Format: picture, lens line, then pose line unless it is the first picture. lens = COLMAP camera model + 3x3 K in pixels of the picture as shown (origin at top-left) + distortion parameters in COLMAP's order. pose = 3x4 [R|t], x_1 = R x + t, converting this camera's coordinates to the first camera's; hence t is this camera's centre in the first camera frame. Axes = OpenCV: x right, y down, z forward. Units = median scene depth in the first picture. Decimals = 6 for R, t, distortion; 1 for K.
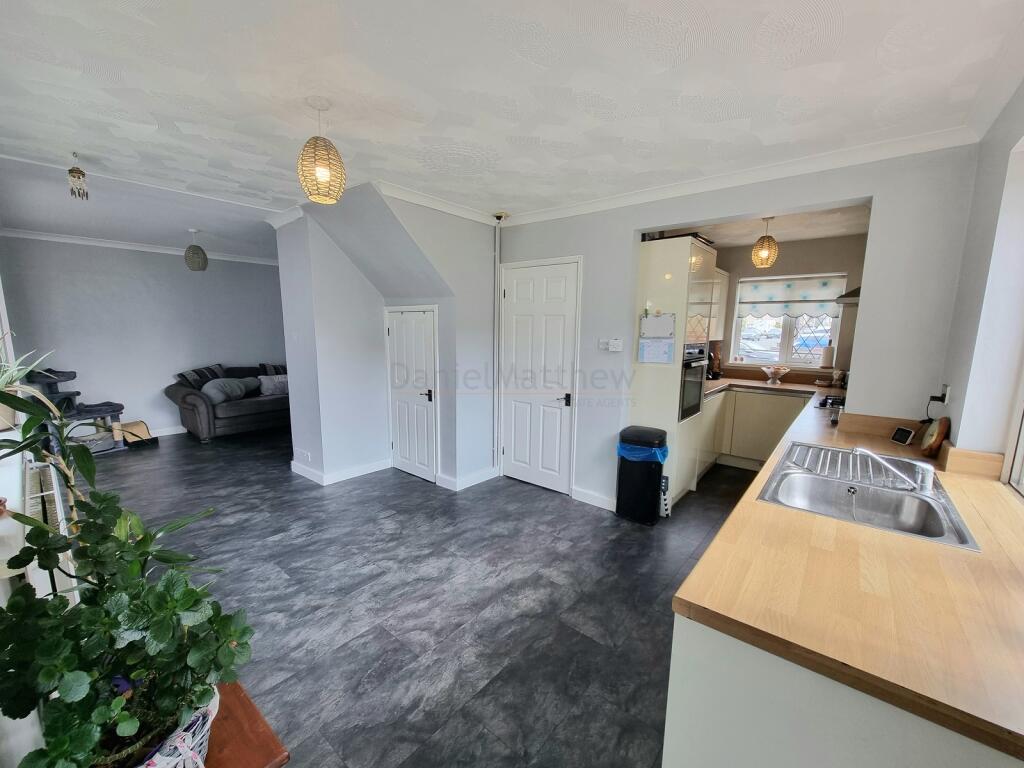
lens RADIAL K [[421.4, 0, 515.6], [0, 421.4, 395.1], [0, 0, 1]] dist [-0.001036, -0.000096]
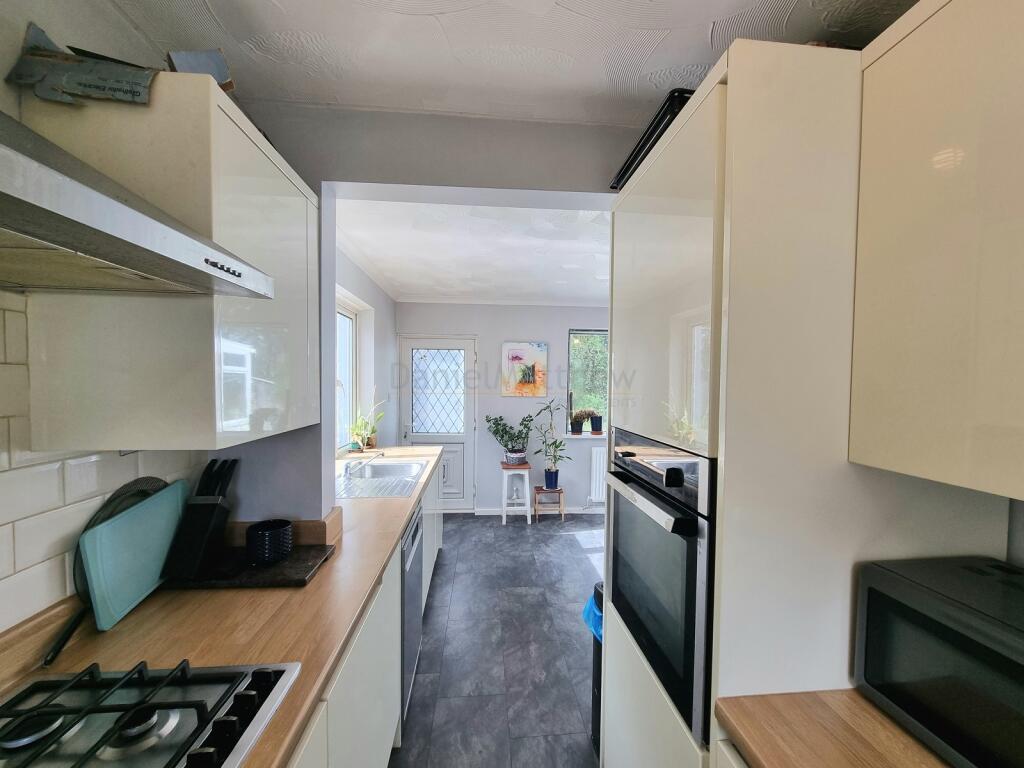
lens RADIAL K [[421.4, 0, 515.6], [0, 421.4, 395.1], [0, 0, 1]] dist [-0.001036, -0.000096]
pose [[-0.720367, 0.005994, -0.693567, 1.247695], [-0.127719, 0.981717, 0.141138, -0.328588], [0.681733, 0.190253, -0.706431, 1.961737]]
